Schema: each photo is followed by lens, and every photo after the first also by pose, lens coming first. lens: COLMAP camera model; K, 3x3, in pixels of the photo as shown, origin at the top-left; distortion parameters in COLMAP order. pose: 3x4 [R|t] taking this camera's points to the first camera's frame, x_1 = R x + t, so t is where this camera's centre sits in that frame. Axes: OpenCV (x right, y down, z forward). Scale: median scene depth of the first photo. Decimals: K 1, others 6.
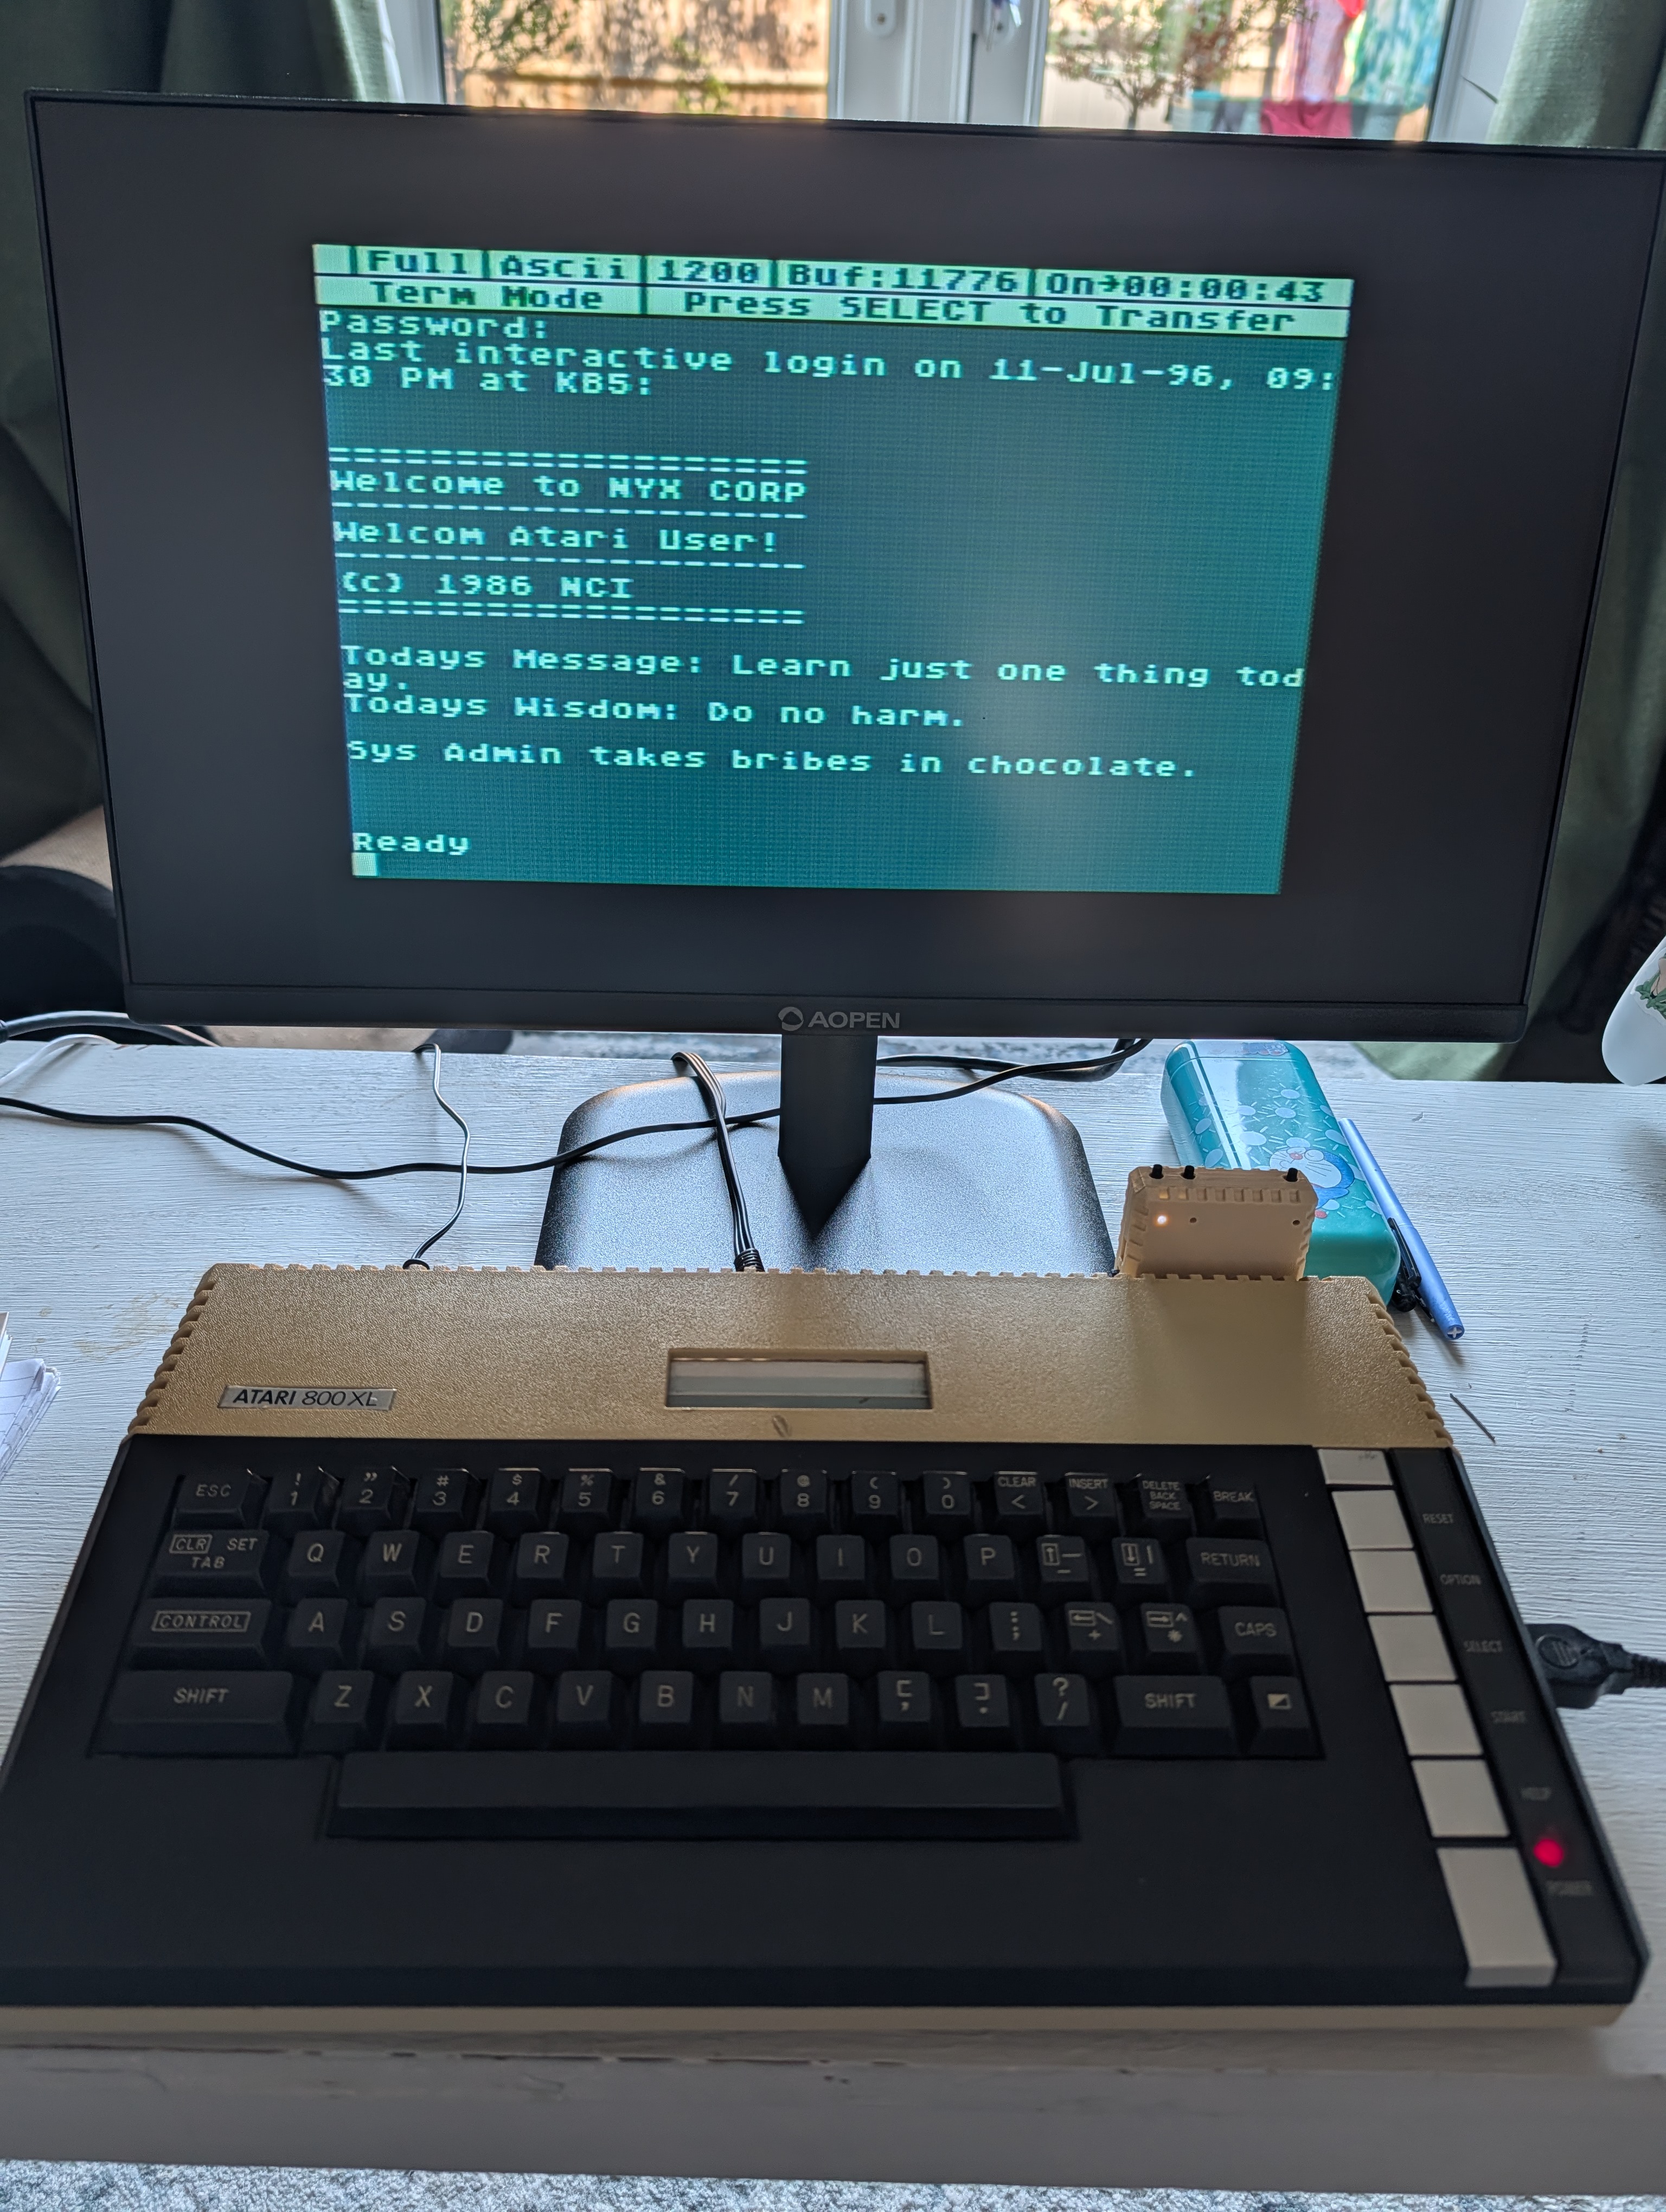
lens RADIAL K [[1724.6, 0, 833.0], [0, 1724.6, 1106.0], [0, 0, 1]] dist [0.057587, -0.186527]
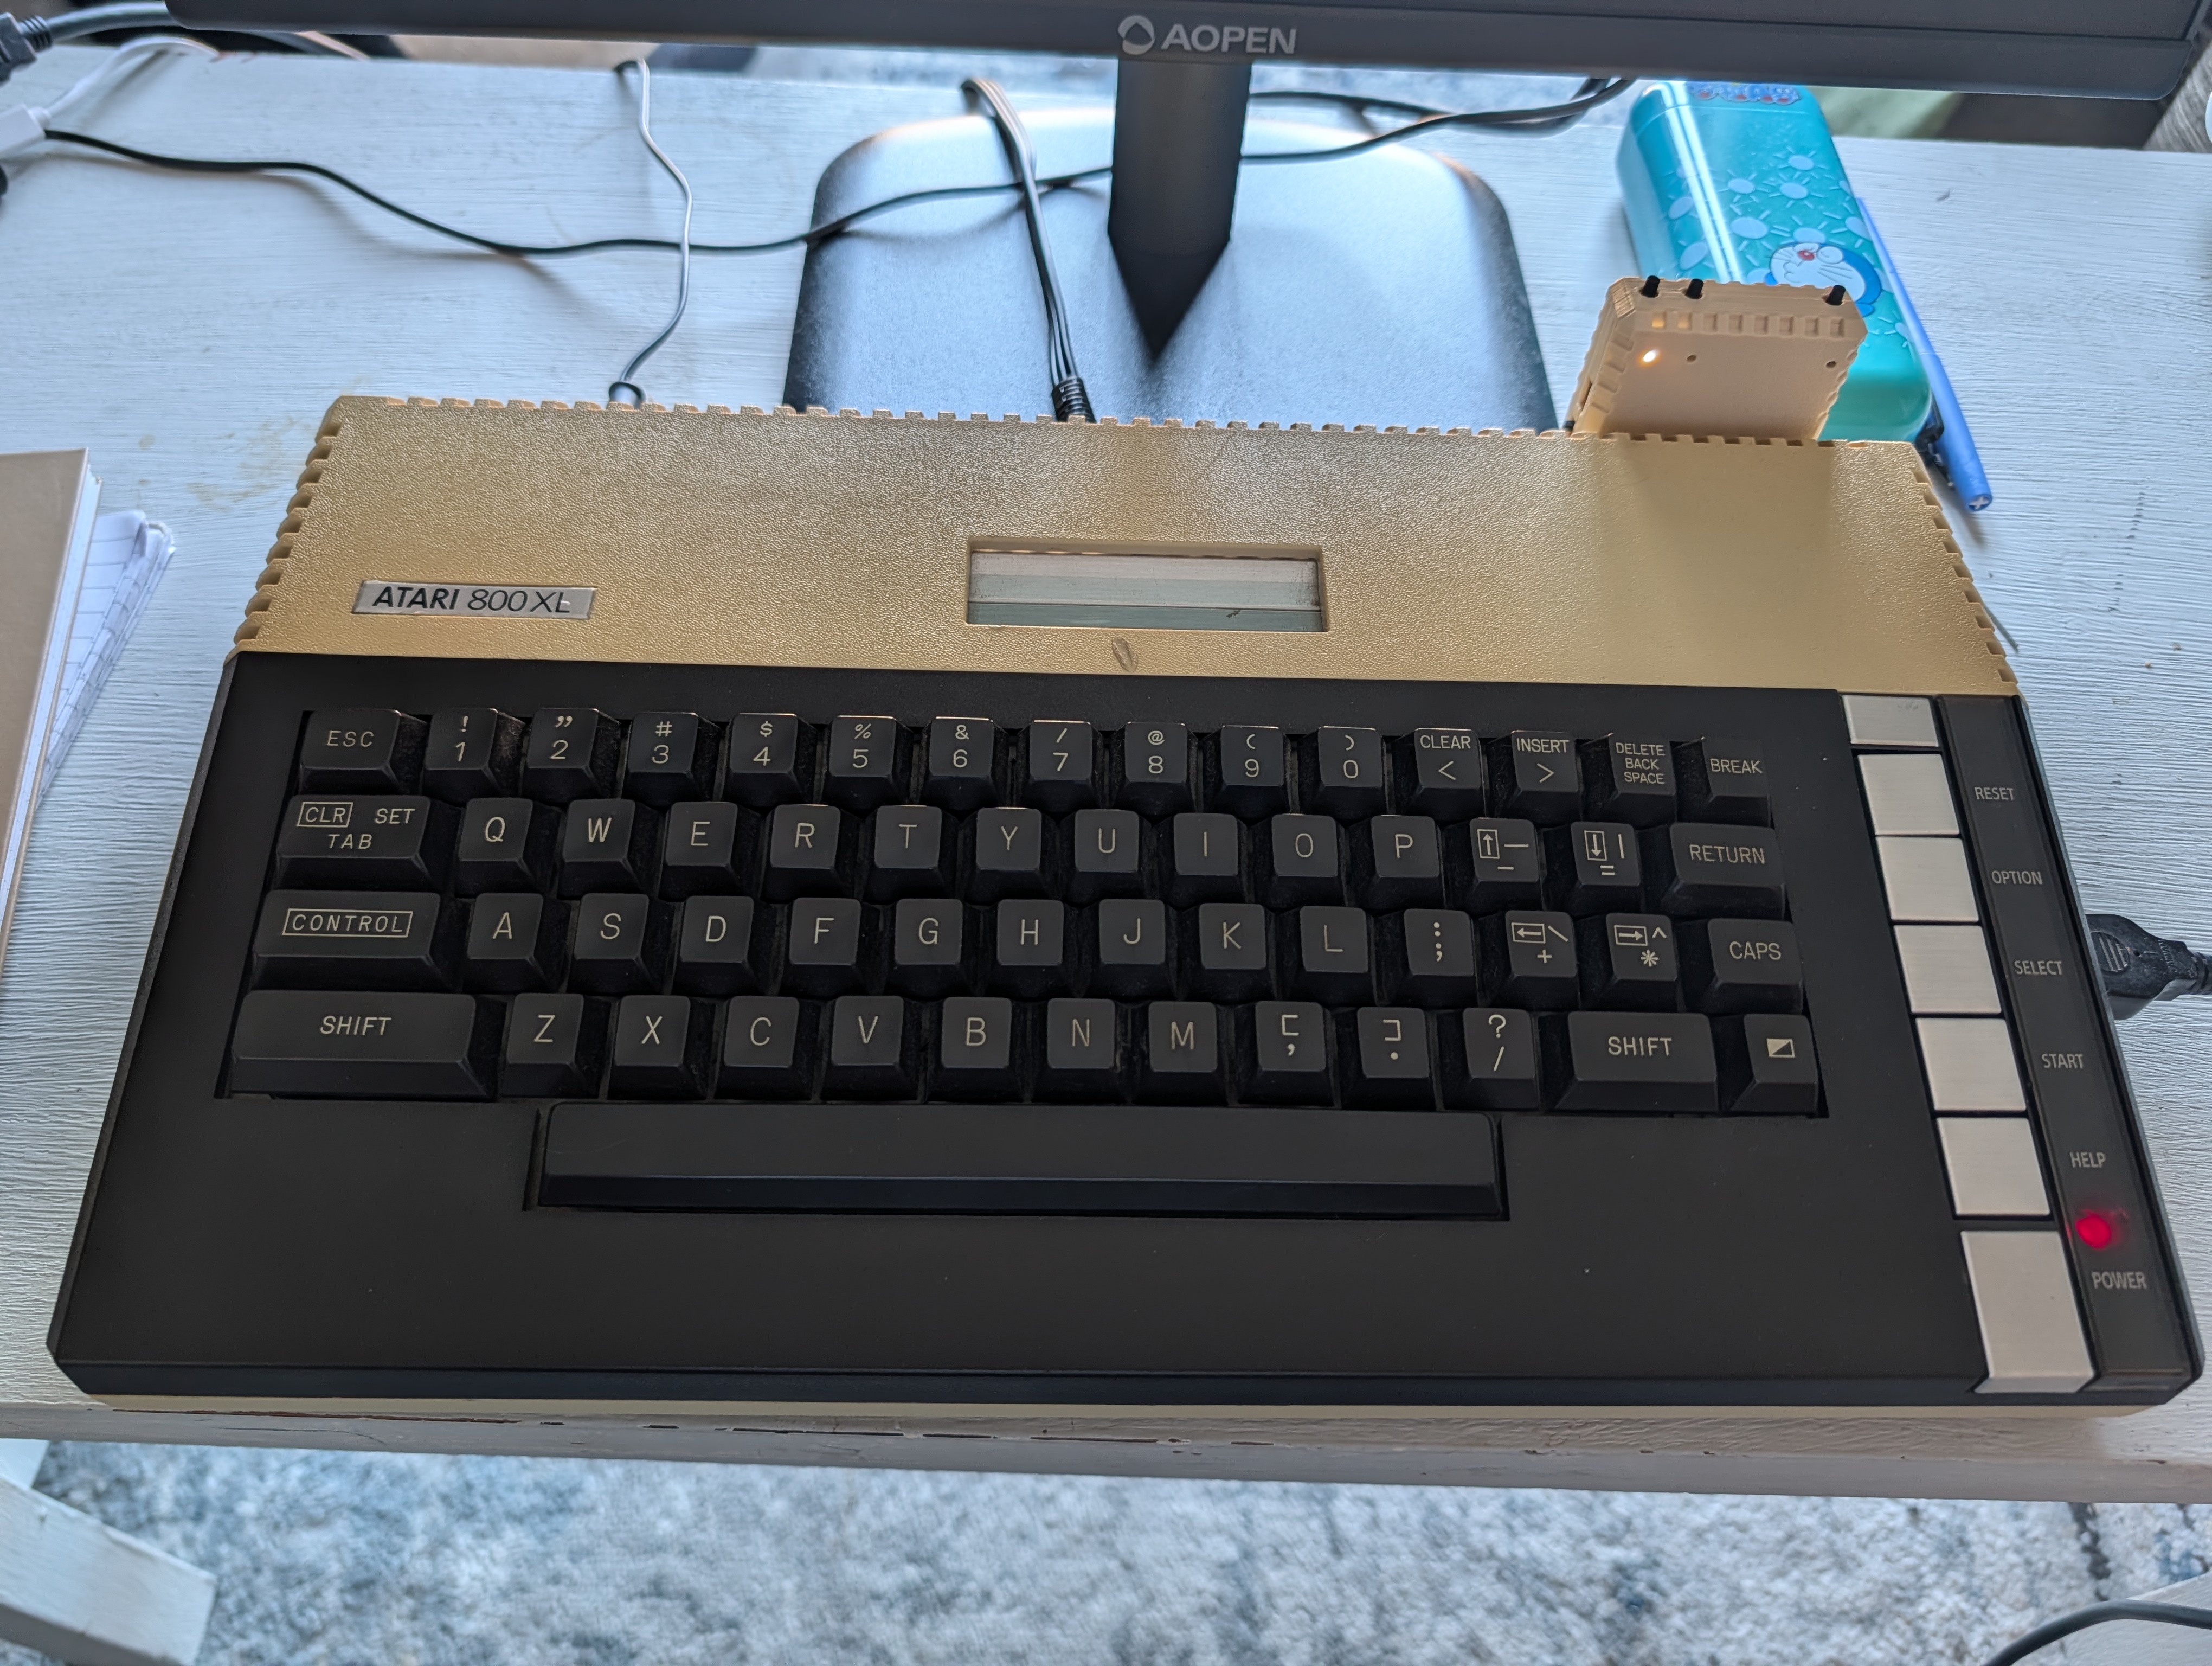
lens RADIAL K [[1672.4, 0, 1106.0], [0, 1672.4, 833.0], [0, 0, 1]] dist [-0.014243, 0.002090]
pose [[0.999789, 0.020485, 0.001376, -0.036861], [-0.019391, 0.920140, 0.391109, -0.021049], [0.006745, -0.391053, 0.920343, 0.318997]]
